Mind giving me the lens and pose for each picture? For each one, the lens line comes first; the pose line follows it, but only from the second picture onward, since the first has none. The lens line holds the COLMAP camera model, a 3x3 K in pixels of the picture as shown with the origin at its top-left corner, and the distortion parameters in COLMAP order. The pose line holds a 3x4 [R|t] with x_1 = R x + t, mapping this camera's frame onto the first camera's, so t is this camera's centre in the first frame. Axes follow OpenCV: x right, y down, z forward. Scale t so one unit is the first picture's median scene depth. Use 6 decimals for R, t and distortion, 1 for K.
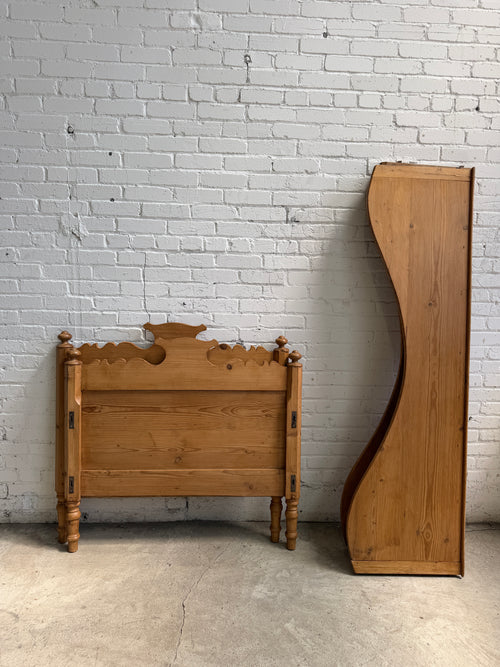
lens RADIAL K [[480.9, 0, 253.6], [0, 480.9, 336.5], [0, 0, 1]] dist [0.017687, -0.027940]
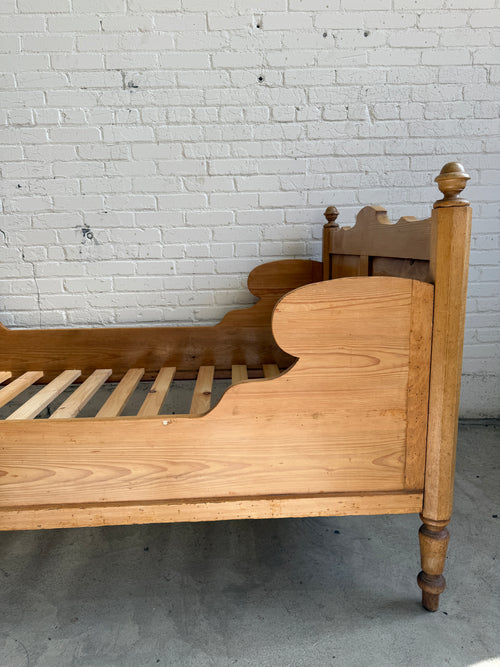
lens RADIAL K [[480.9, 0, 251.4], [0, 480.9, 334.5], [0, 0, 1]] dist [0.017687, -0.027940]
pose [[0.998712, -0.044355, -0.024624, 0.319986], [0.044681, 0.998918, 0.012867, 0.232376], [0.024026, -0.013951, 0.999614, 0.087125]]
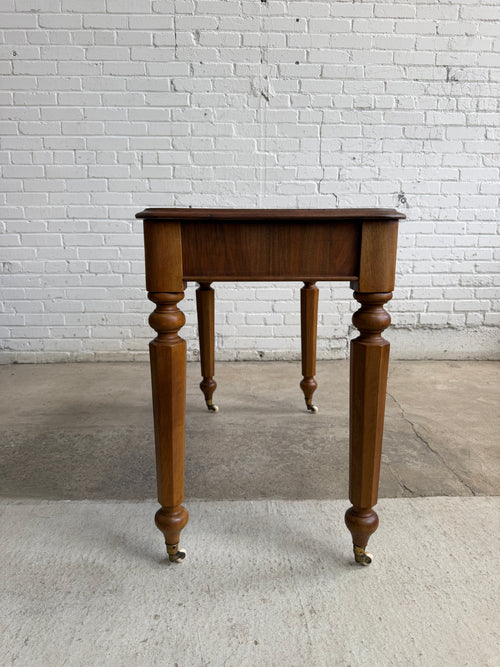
lens RADIAL K [[480.9, 0, 247.6], [0, 480.9, 339.1], [0, 0, 1]] dist [0.017687, -0.027940]
pose [[0.999714, -0.020306, -0.012604, -0.407992], [0.020835, 0.998844, 0.043314, 0.316722], [0.011709, -0.043564, 0.998982, -0.169666]]
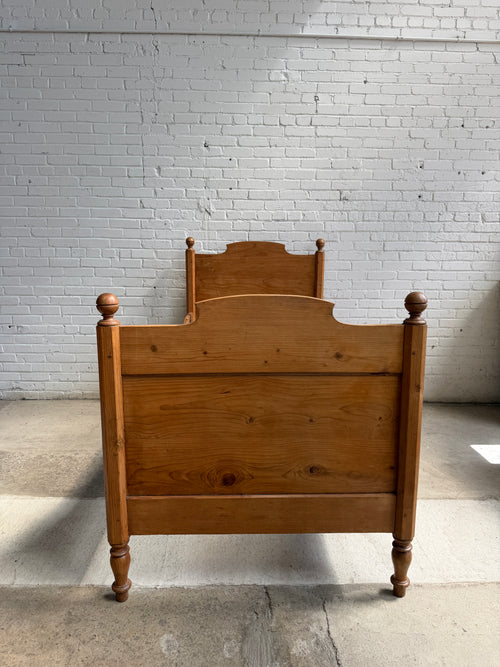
lens RADIAL K [[480.9, 0, 247.4], [0, 480.9, 334.5], [0, 0, 1]] dist [0.017687, -0.027940]
pose [[0.999504, -0.008365, -0.030355, -0.192679], [0.008454, 0.999960, 0.002828, 0.195374], [0.030330, -0.003083, 0.999535, -0.588832]]
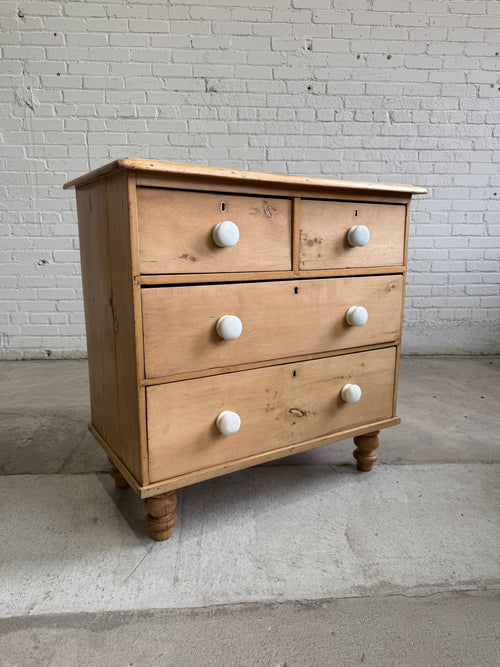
lens RADIAL K [[480.9, 0, 252.6], [0, 480.9, 335.3], [0, 0, 1]] dist [0.017687, -0.027940]
pose [[0.999422, -0.030010, 0.015996, 0.151087], [0.029705, 0.999378, 0.018985, 0.356758], [-0.016556, -0.018499, 0.999692, -0.220105]]
